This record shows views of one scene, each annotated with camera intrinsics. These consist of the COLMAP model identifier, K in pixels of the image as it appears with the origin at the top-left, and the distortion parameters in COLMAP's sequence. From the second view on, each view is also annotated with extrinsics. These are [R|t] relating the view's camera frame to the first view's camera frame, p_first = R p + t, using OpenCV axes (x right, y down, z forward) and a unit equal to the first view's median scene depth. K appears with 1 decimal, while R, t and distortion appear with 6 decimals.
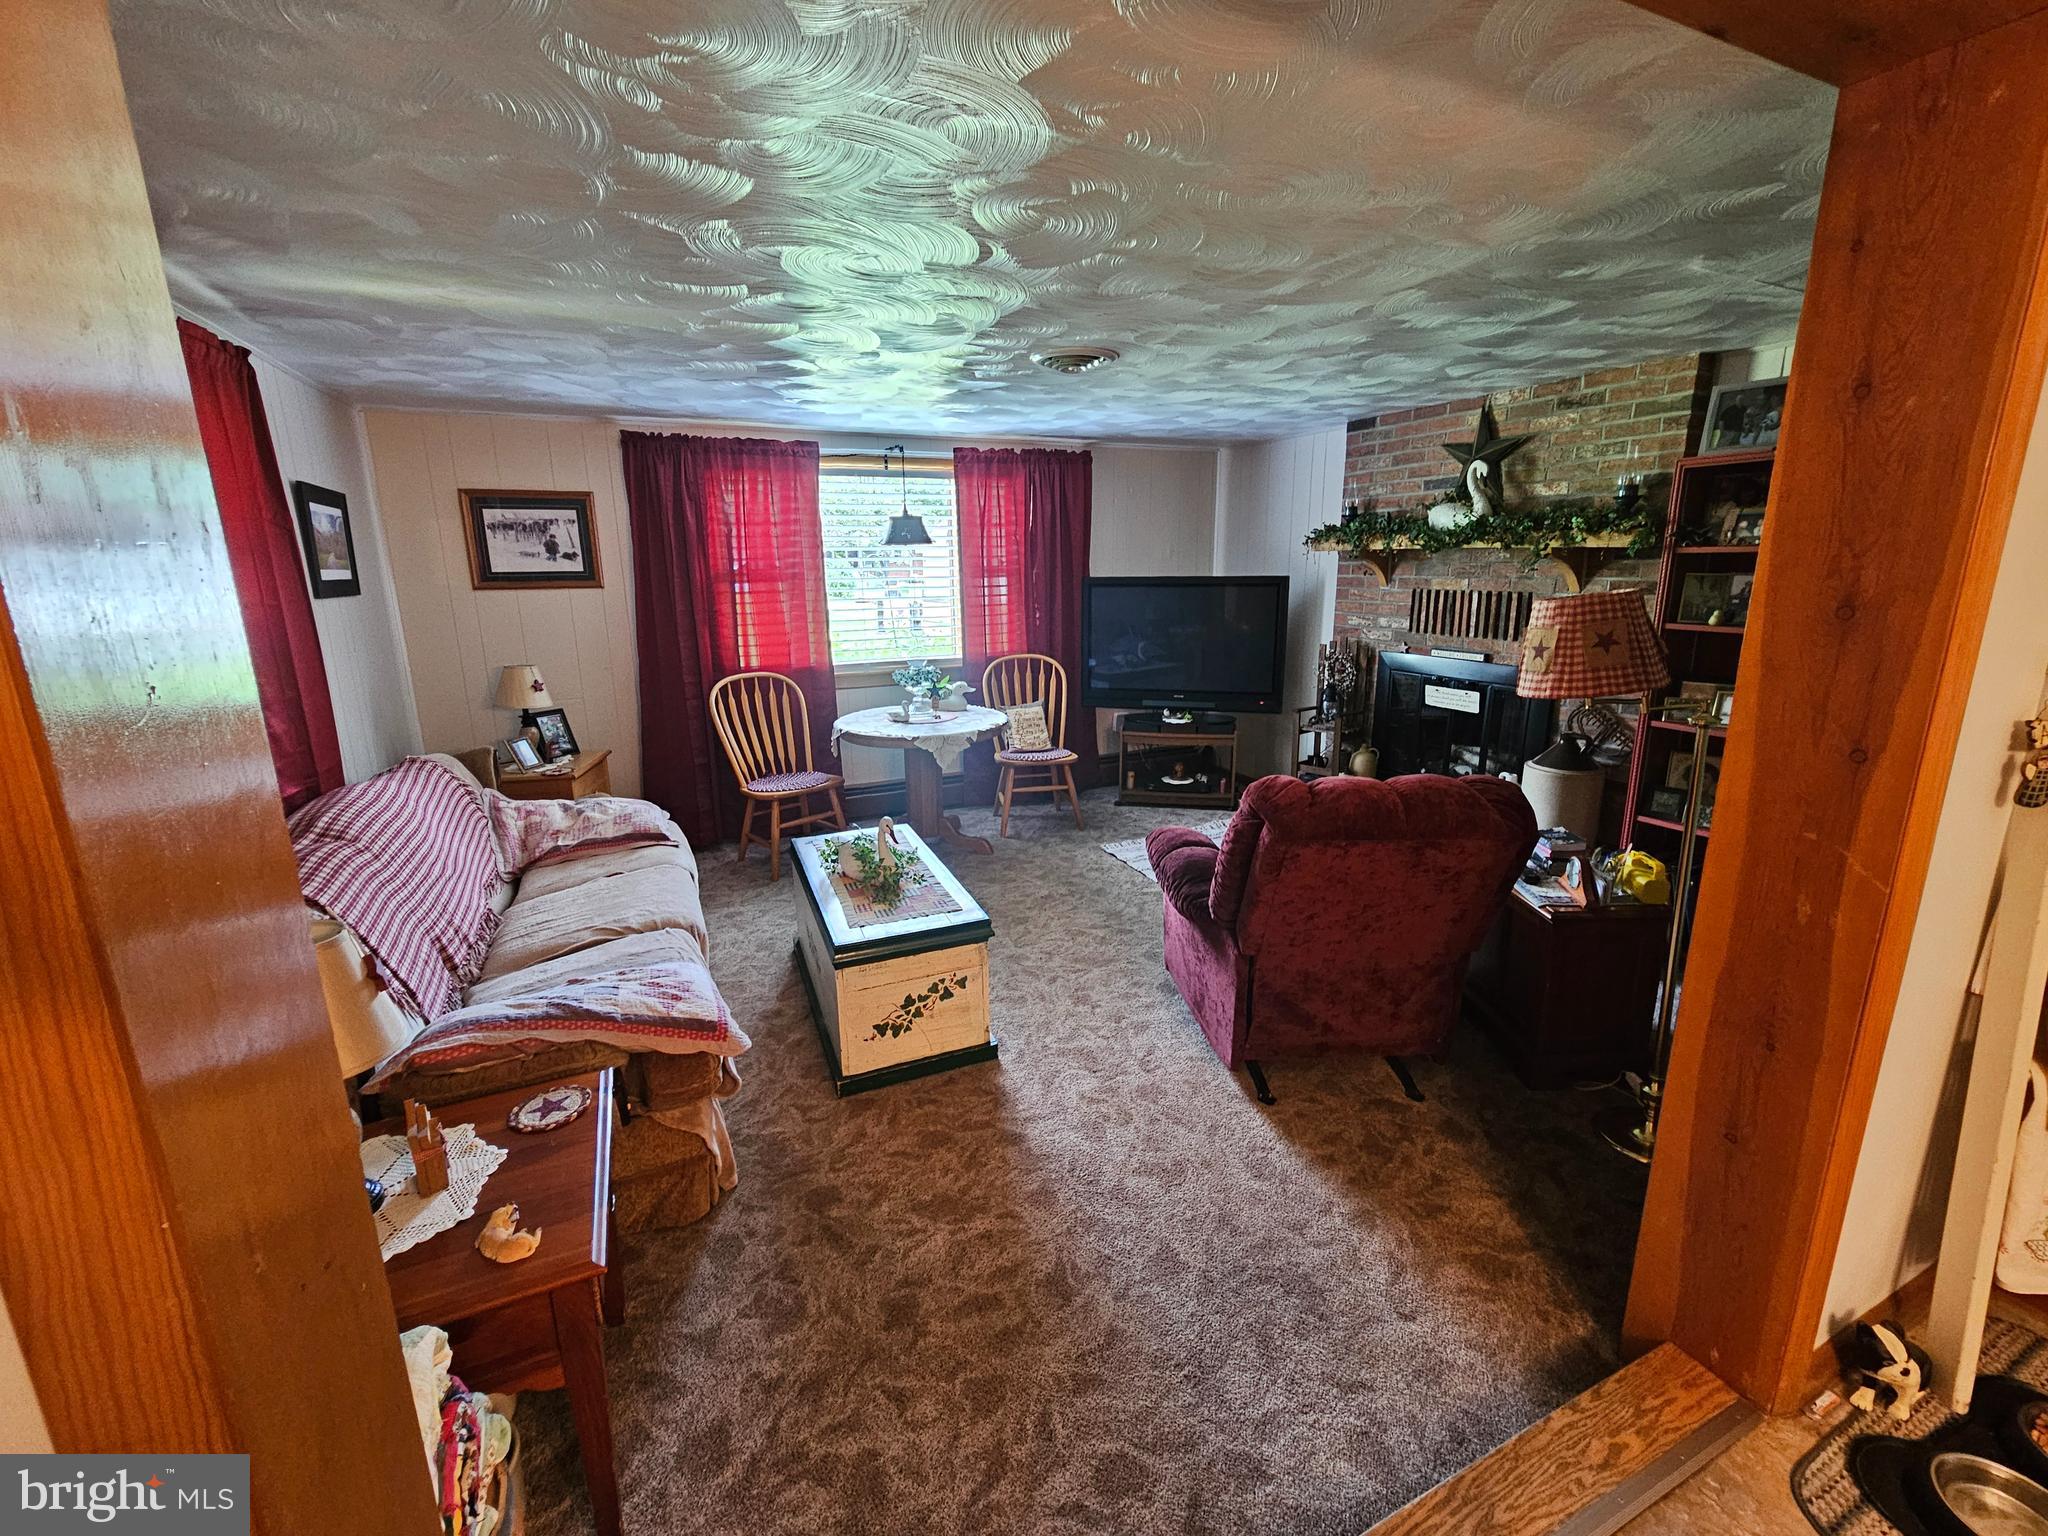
lens RADIAL K [[841.1, 0, 1028.7], [0, 841.1, 750.3], [0, 0, 1]] dist [0.000286, -0.000025]
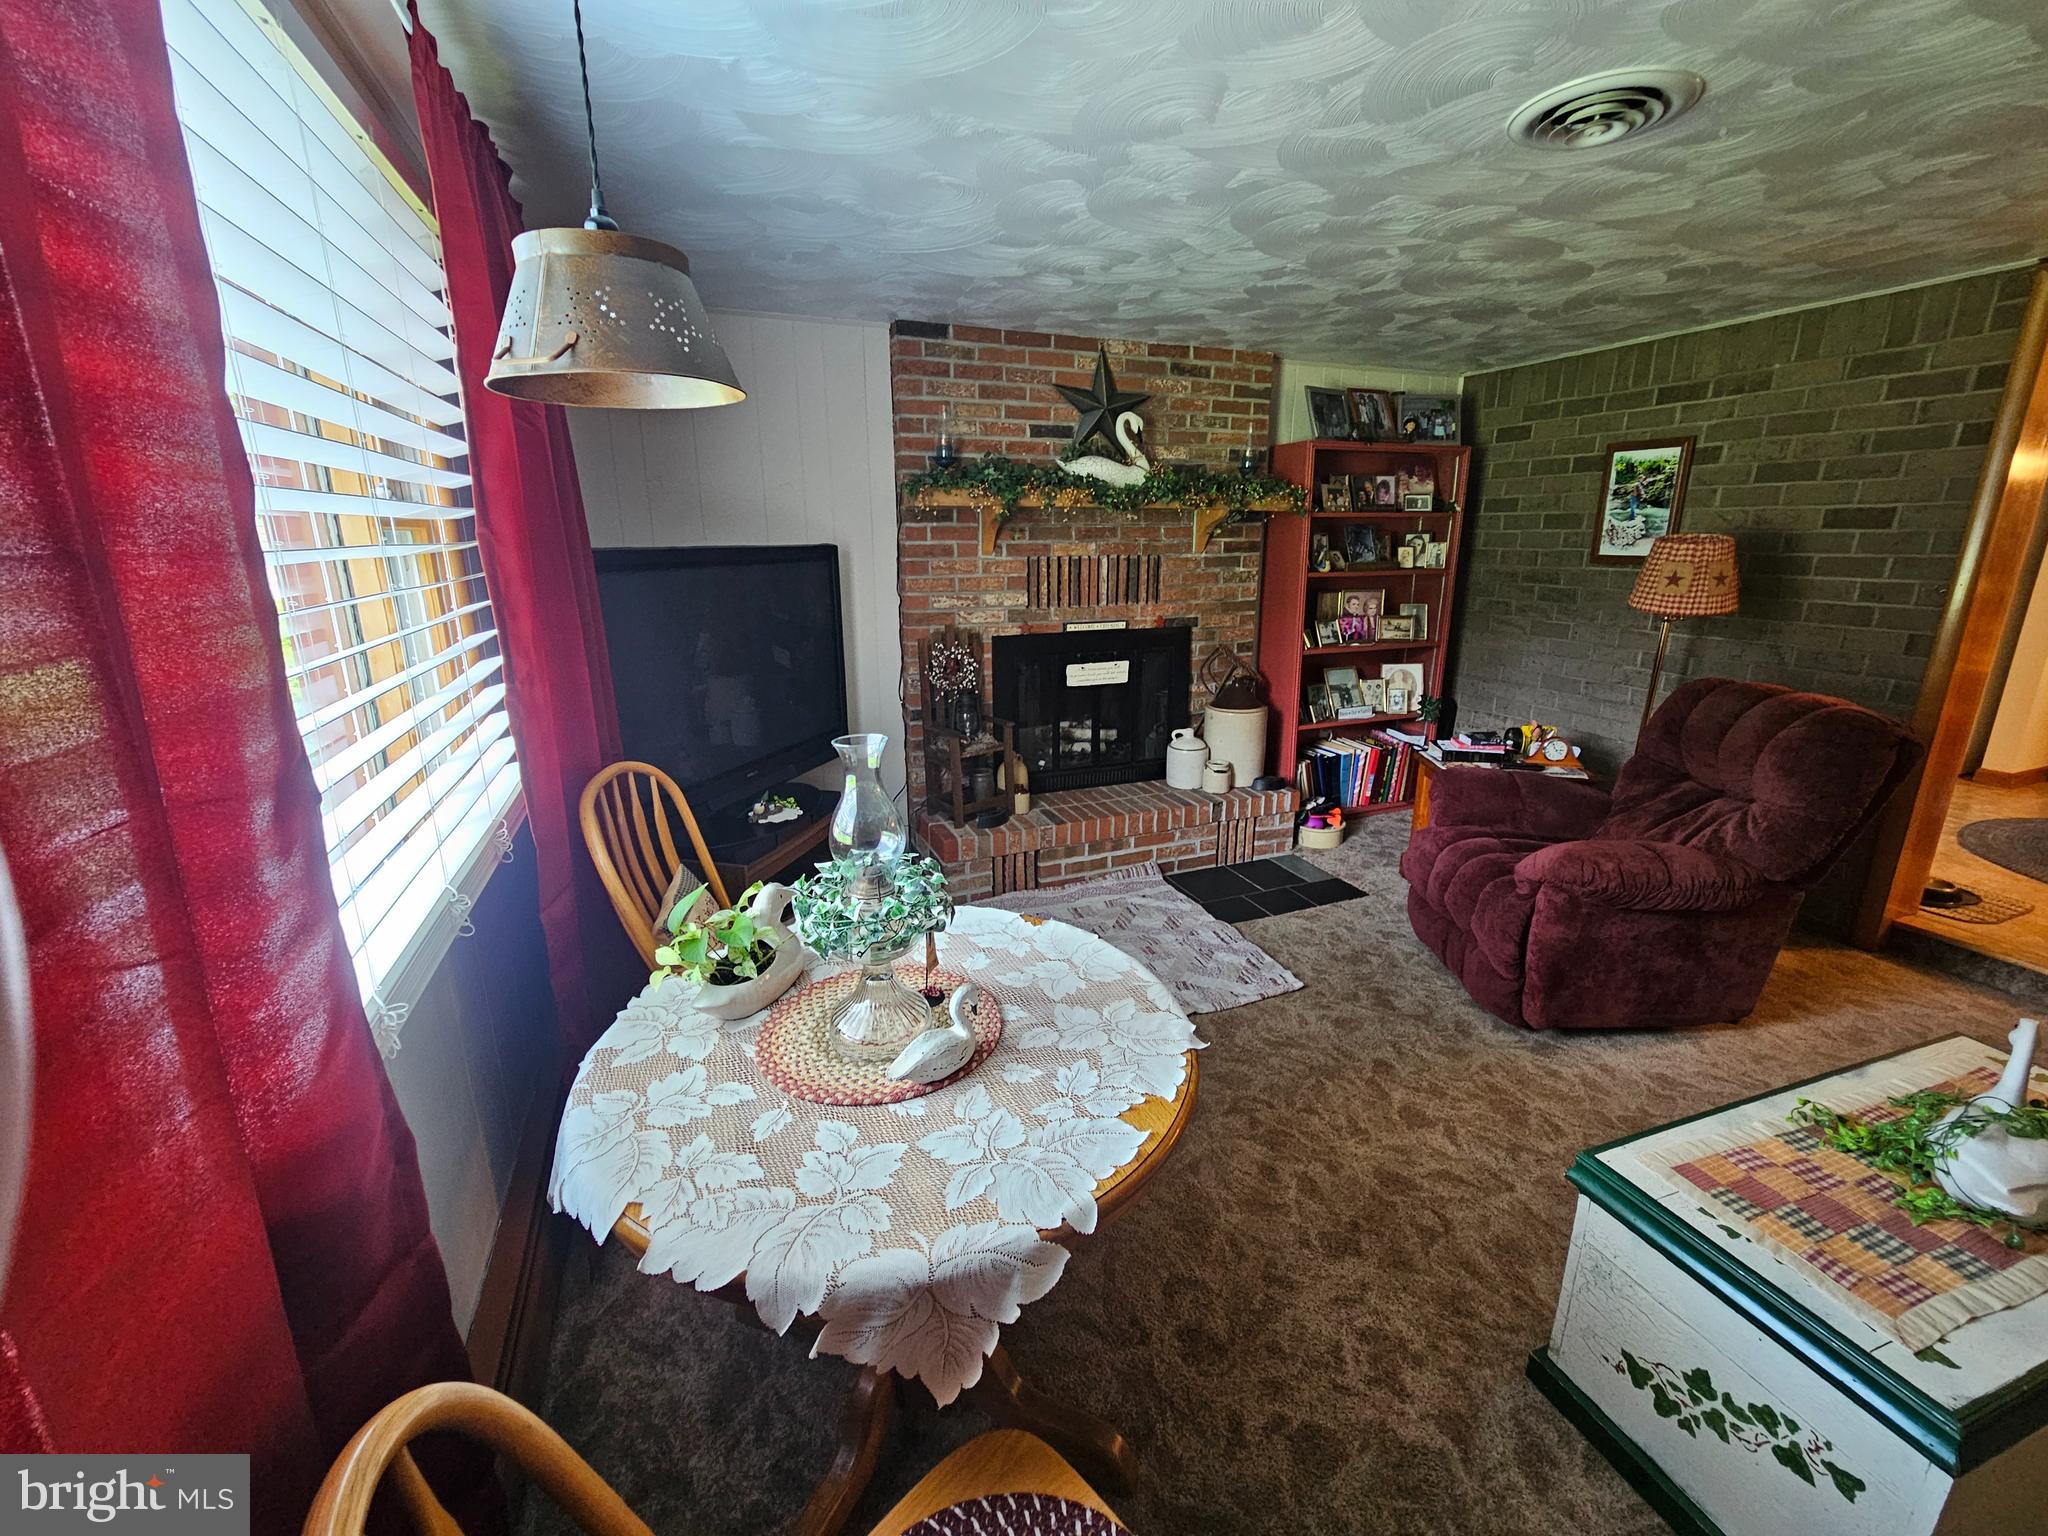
lens RADIAL K [[826.3, 0, 1024.0], [0, 826.3, 768.0], [0, 0, 1]] dist [-0.001033, -0.000079]
pose [[0.063055, -0.254191, 0.965096, -0.410399], [0.224369, 0.945877, 0.234469, -0.194906], [-0.972462, 0.201753, 0.116675, 0.992530]]
